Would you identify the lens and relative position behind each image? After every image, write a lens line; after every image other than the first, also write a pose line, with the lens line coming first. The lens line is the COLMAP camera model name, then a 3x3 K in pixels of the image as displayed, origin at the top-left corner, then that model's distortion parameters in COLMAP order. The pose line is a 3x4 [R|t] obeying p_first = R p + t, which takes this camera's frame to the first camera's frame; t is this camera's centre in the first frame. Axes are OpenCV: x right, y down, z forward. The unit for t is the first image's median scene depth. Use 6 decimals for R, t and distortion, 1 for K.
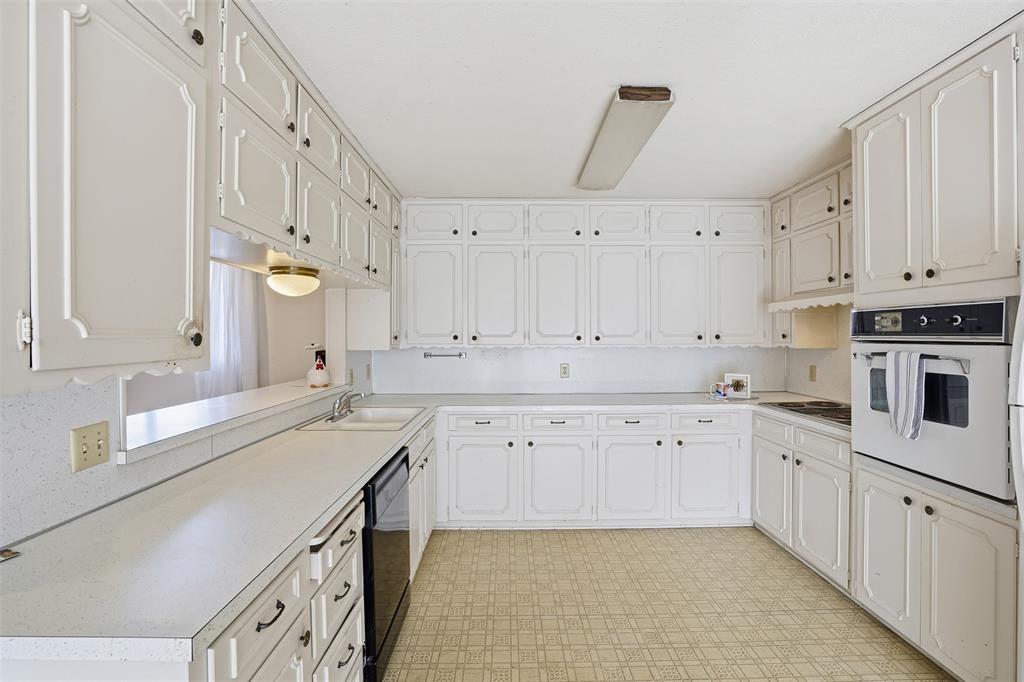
lens RADIAL K [[475.4, 0, 510.4], [0, 475.4, 334.8], [0, 0, 1]] dist [-0.036979, 0.007049]
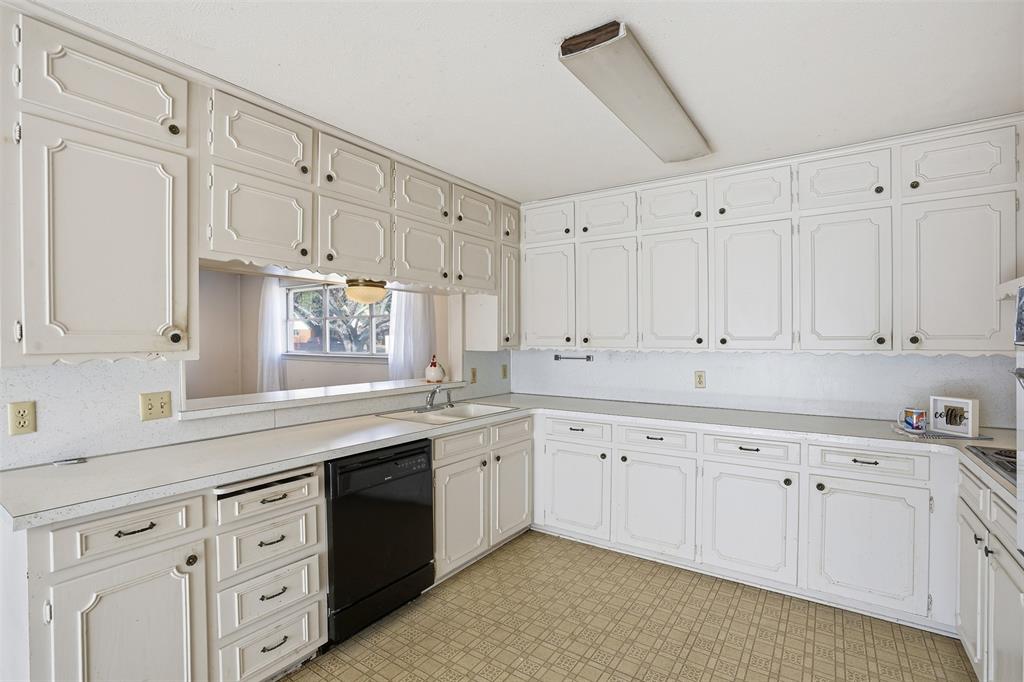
lens RADIAL K [[475.4, 0, 509.8], [0, 475.4, 340.2], [0, 0, 1]] dist [-0.036979, 0.007049]
pose [[0.820887, 0.004381, -0.571074, 0.373122], [-0.001876, 0.999986, 0.004975, 0.002927], [0.571087, -0.003012, 0.820884, 0.147062]]
